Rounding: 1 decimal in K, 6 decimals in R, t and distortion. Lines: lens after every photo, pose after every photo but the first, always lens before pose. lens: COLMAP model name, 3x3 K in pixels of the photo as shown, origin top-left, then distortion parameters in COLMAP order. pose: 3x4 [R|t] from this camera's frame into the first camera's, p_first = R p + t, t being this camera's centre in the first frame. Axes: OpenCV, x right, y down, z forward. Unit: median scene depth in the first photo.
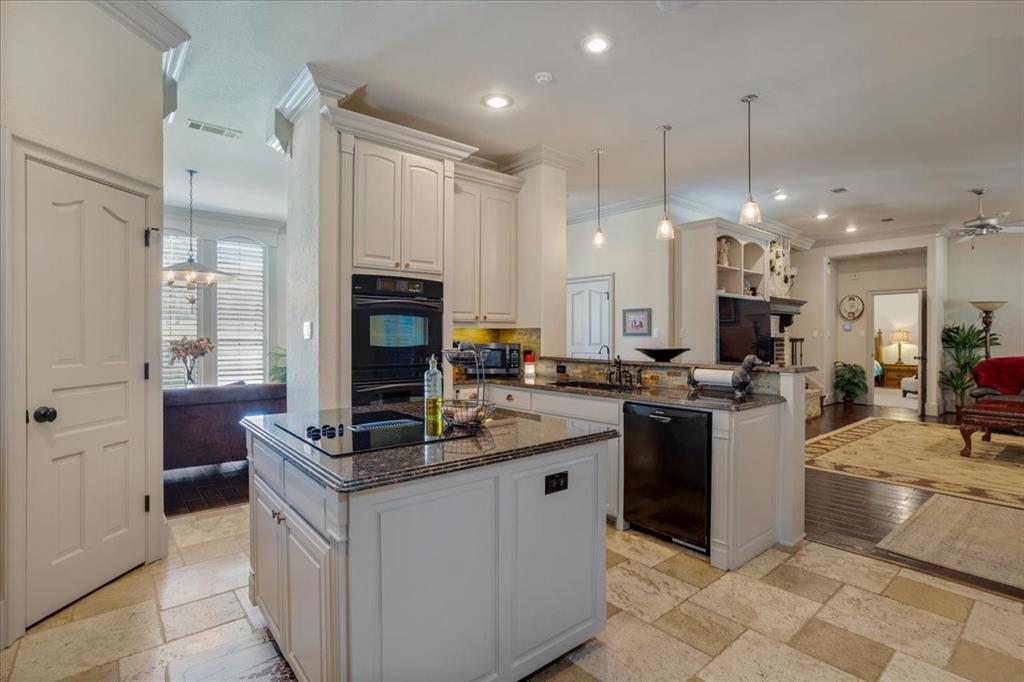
lens RADIAL K [[499.8, 0, 512.0], [0, 499.8, 341.0], [0, 0, 1]] dist [-0.056208, 0.032519]
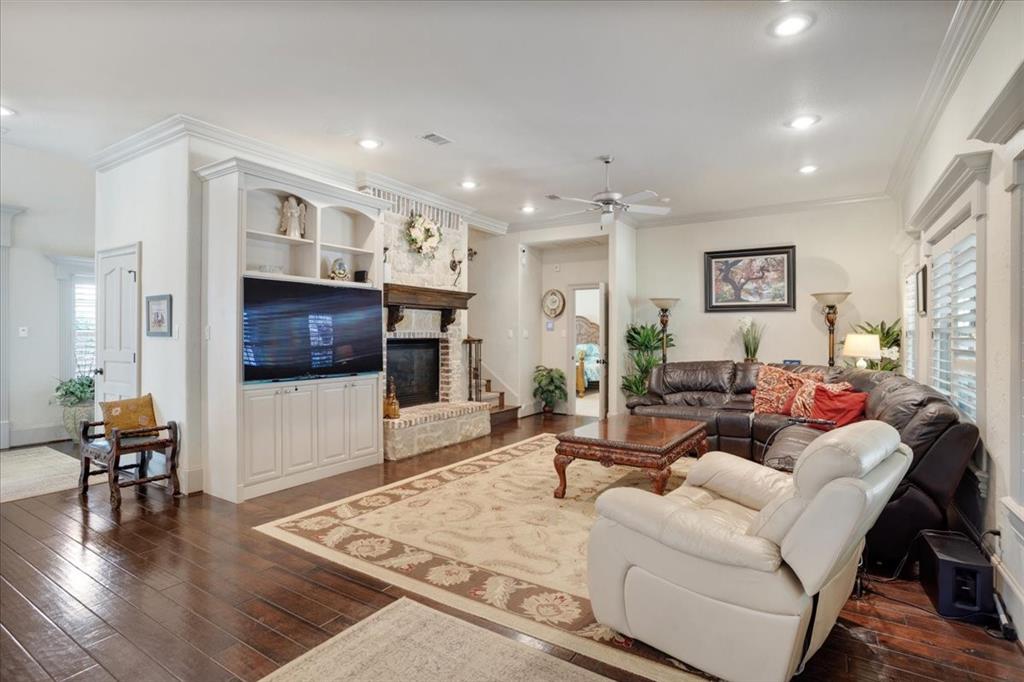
lens RADIAL K [[510.4, 0, 520.1], [0, 510.4, 332.3], [0, 0, 1]] dist [-0.062083, 0.033732]
pose [[0.949329, 0.003651, 0.314262, 0.410871], [0.000800, 0.999901, -0.014032, -0.005047], [-0.314282, 0.013572, 0.949233, 0.182472]]
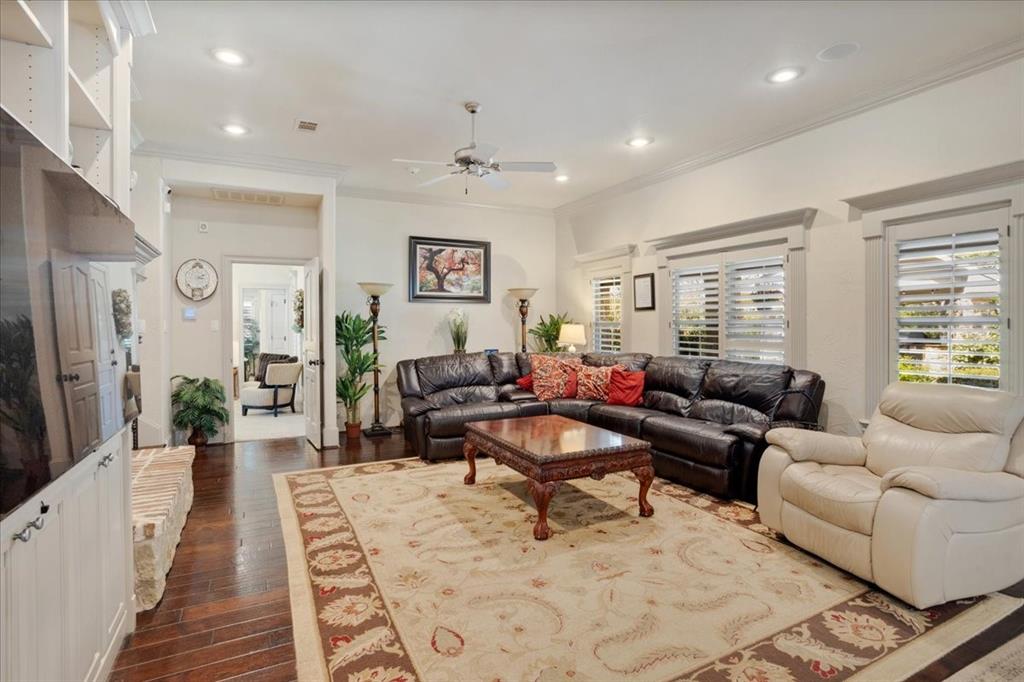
lens RADIAL K [[510.4, 0, 520.1], [0, 510.4, 332.3], [0, 0, 1]] dist [-0.062083, 0.033732]
pose [[0.203891, -0.013783, 0.978897, 0.225289], [0.013722, 0.999843, 0.011219, -0.009582], [-0.978897, 0.011145, 0.204048, 0.593159]]
